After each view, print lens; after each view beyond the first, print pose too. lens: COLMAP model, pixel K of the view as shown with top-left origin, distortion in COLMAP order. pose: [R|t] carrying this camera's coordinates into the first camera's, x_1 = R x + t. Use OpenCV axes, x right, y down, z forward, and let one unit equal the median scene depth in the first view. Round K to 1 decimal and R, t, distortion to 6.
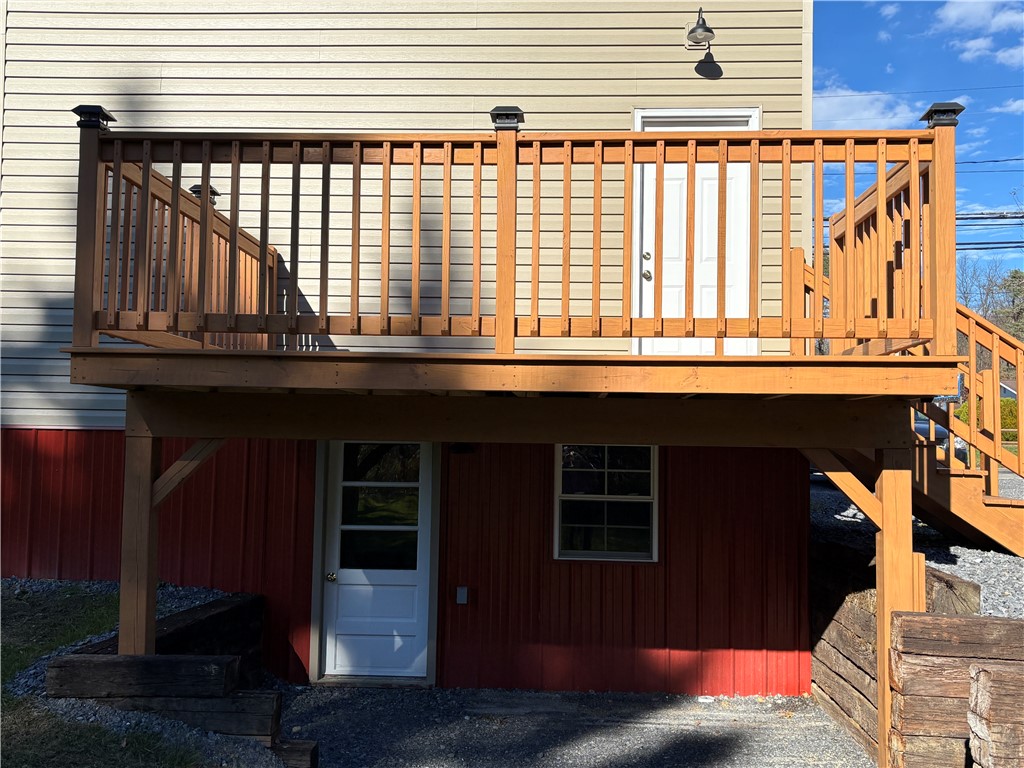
lens RADIAL K [[1049.6, 0, 512.0], [0, 1049.6, 384.0], [0, 0, 1]] dist [0.004307, 0.002363]
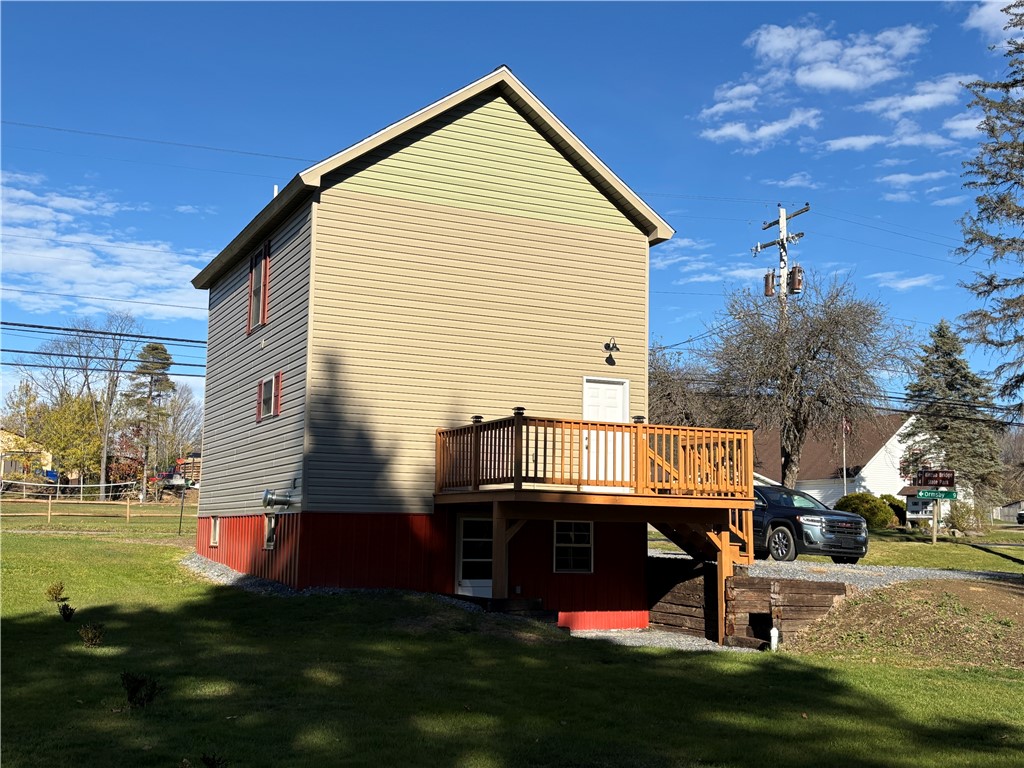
lens RADIAL K [[1176.5, 0, 512.0], [0, 1176.5, 384.0], [0, 0, 1]] dist [0.009870, 0.002454]
pose [[0.883700, 0.057806, 0.464471, -1.242252], [-0.029913, 0.997291, -0.067206, -0.068751], [-0.467097, 0.045496, 0.883035, -1.226068]]
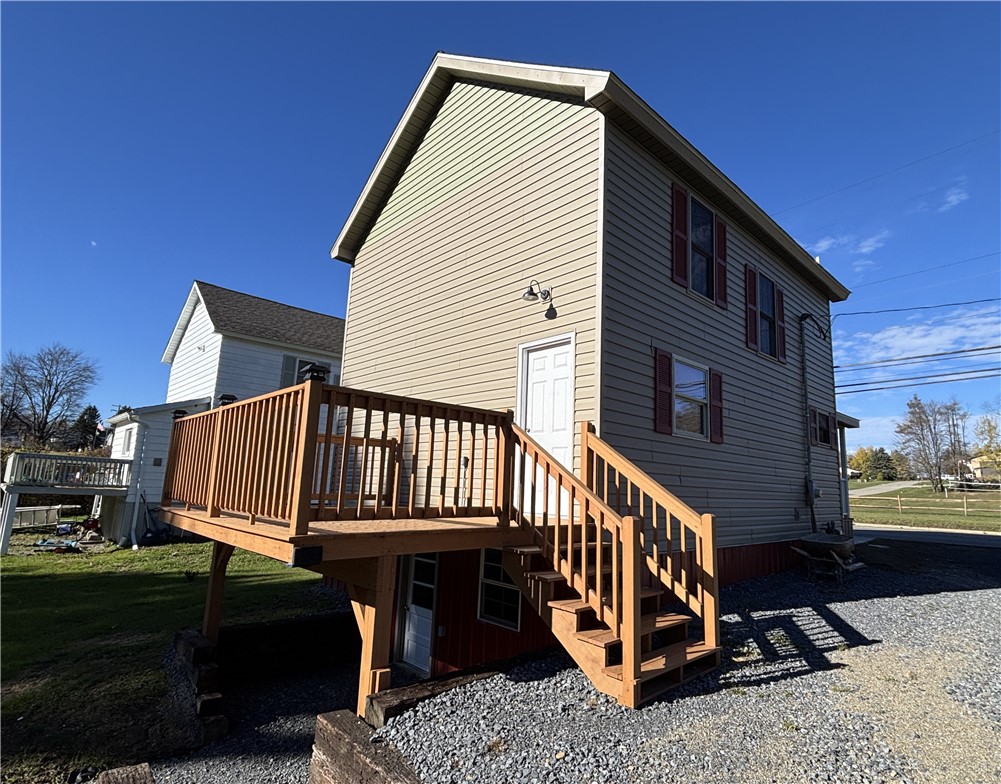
lens RADIAL K [[541.4, 0, 500.5], [0, 541.4, 392.0], [0, 0, 1]] dist [0.000837, 0.000083]
pose [[0.727622, -0.122001, -0.675042, 0.693049], [0.033821, 0.989241, -0.142331, -0.066885], [0.685144, 0.080733, 0.723920, 0.364437]]
